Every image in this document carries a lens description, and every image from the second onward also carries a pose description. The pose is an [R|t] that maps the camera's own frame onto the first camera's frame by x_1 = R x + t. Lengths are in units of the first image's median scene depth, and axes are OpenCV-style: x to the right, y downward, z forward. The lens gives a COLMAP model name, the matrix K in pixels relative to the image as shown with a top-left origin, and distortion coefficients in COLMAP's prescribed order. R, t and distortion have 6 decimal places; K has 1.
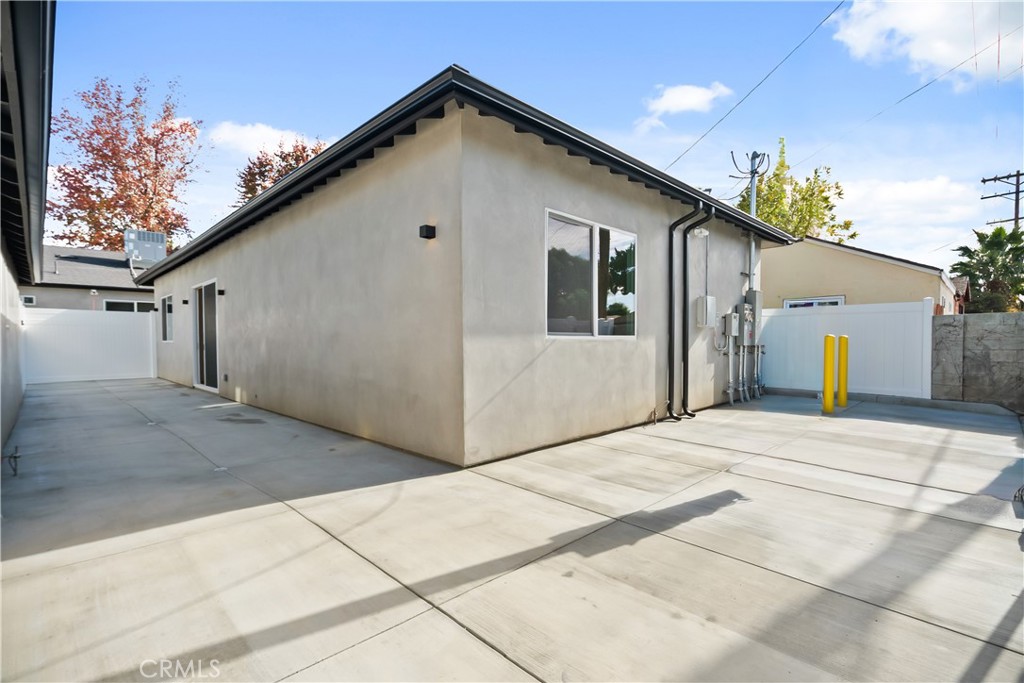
lens RADIAL K [[473.8, 0, 512.0], [0, 473.8, 344.0], [0, 0, 1]] dist [-0.000157, -0.000014]
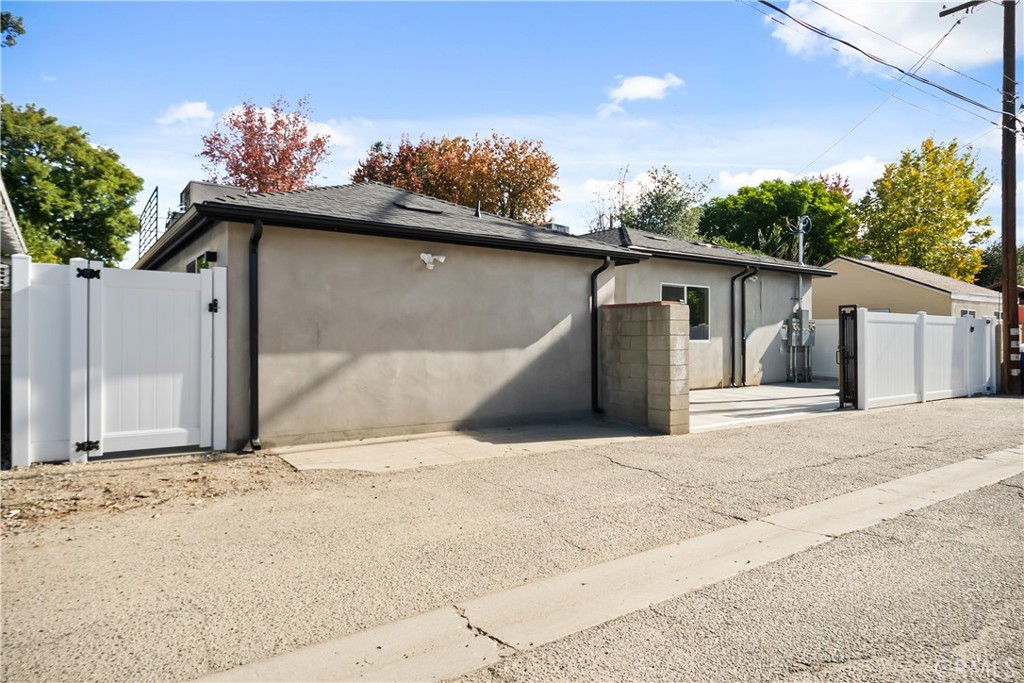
lens RADIAL K [[622.4, 0, 511.0], [0, 622.4, 340.1], [0, 0, 1]] dist [0.001062, -0.000014]
pose [[0.988112, 0.004865, -0.153660, -0.121595], [-0.006053, 0.999955, -0.007261, 0.005274], [0.153618, 0.008105, 0.988097, -1.378948]]
